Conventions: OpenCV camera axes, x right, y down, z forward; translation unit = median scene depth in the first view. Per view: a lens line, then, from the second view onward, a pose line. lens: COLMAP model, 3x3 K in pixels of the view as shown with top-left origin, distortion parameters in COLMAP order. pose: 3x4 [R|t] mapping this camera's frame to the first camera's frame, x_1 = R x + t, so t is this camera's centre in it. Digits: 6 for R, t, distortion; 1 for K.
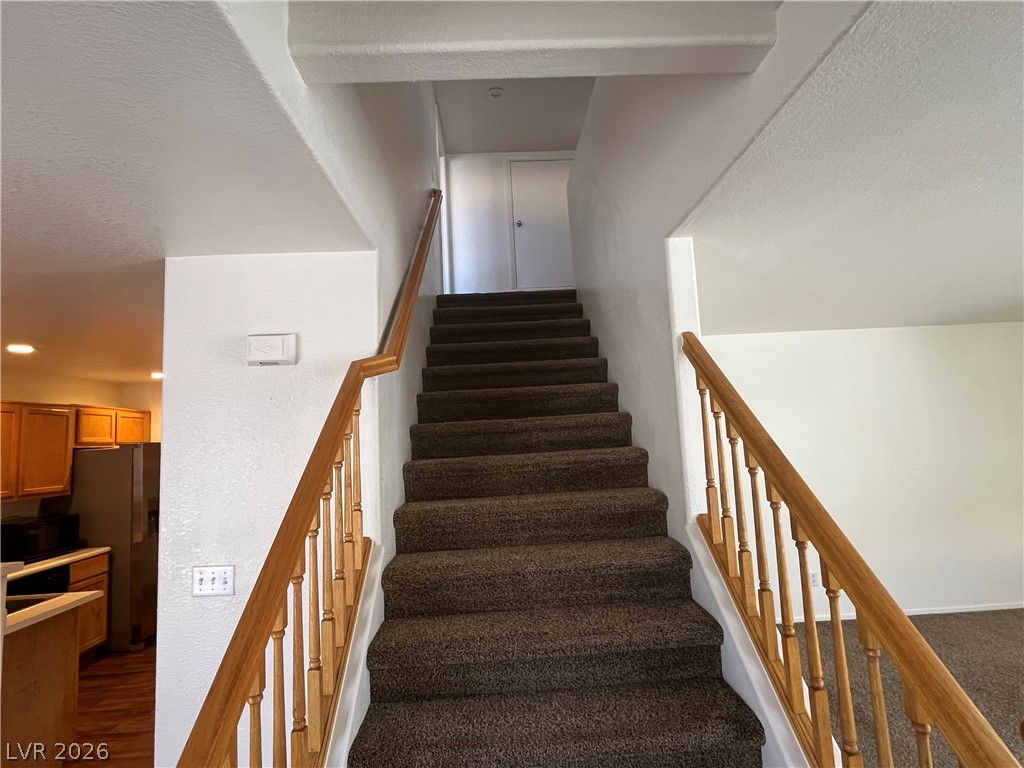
lens RADIAL K [[537.9, 0, 512.0], [0, 537.9, 384.0], [0, 0, 1]] dist [-0.002484, -0.000198]
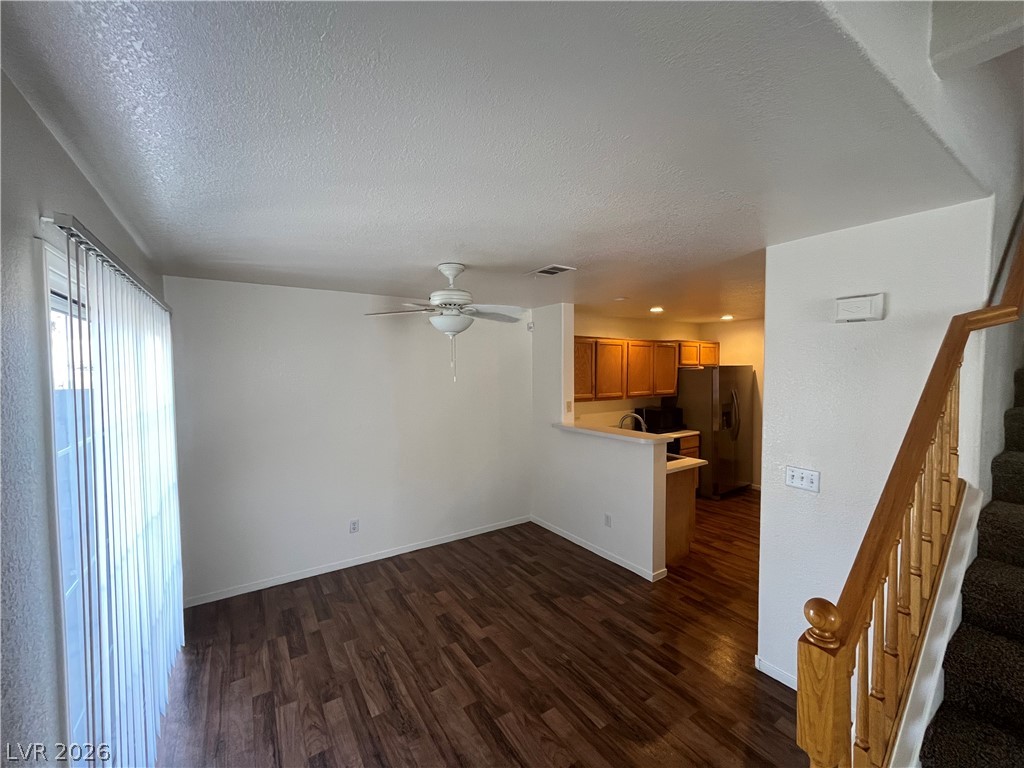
lens RADIAL K [[416.7, 0, 509.5], [0, 416.7, 384.9], [0, 0, 1]] dist [-0.001735, -0.000003]
pose [[0.526487, 0.081693, -0.846249, -0.046002], [0.066095, 0.988427, 0.136538, -0.066843], [0.847610, -0.127818, 0.514995, -0.157715]]
